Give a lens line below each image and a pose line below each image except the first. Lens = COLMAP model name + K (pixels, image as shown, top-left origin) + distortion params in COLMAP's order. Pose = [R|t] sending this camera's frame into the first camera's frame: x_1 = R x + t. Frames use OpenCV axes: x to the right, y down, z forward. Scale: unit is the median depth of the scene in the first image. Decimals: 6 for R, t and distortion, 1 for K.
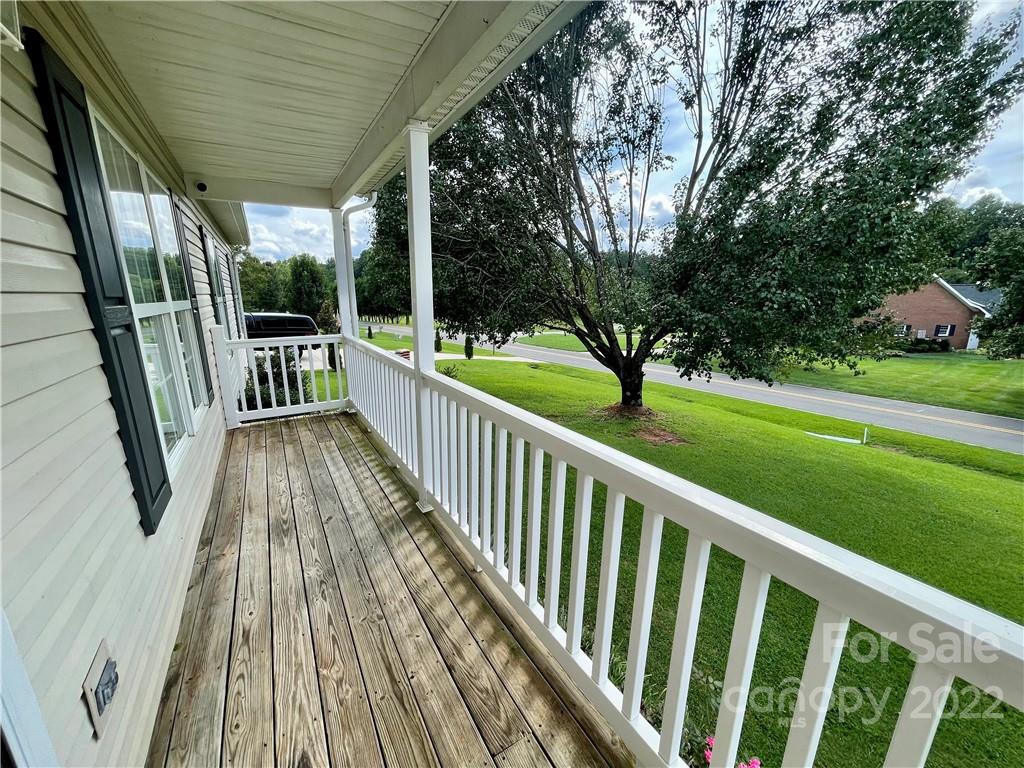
lens RADIAL K [[411.8, 0, 506.2], [0, 411.8, 392.5], [0, 0, 1]] dist [-0.003661, -0.000463]
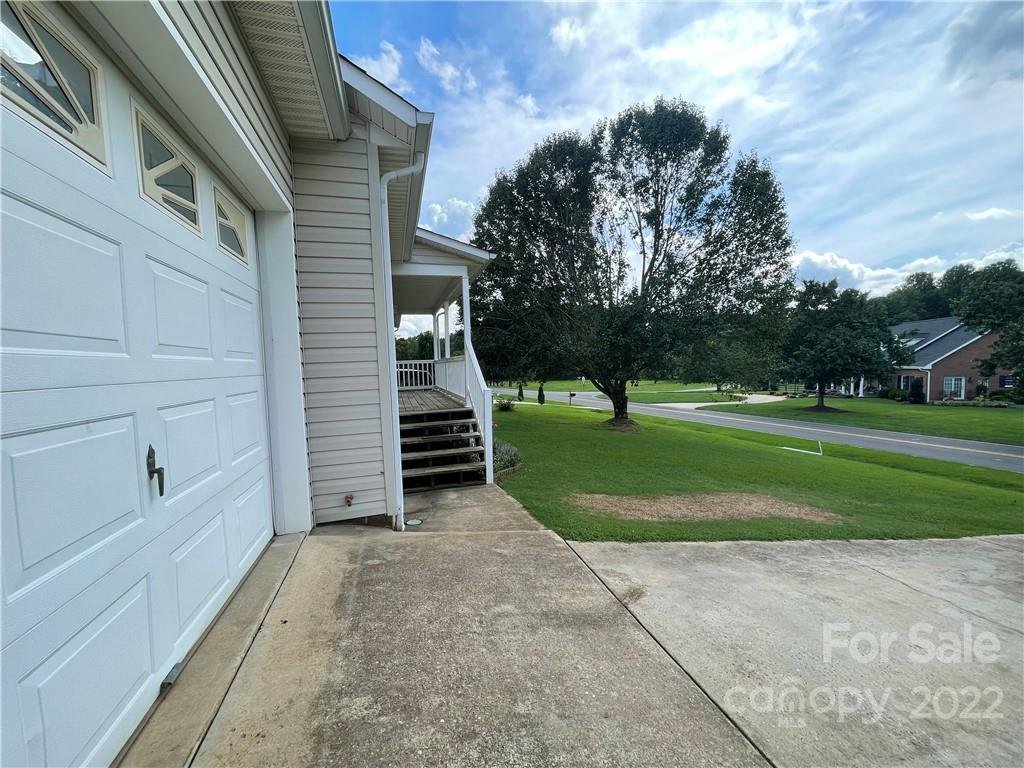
lens RADIAL K [[410.4, 0, 505.5], [0, 410.4, 391.4], [0, 0, 1]] dist [-0.000801, -0.000836]
pose [[0.965956, -0.005728, -0.258644, 0.294223], [-0.035908, 0.987110, -0.155965, 0.186189], [0.256204, 0.159943, 0.953298, -0.554347]]
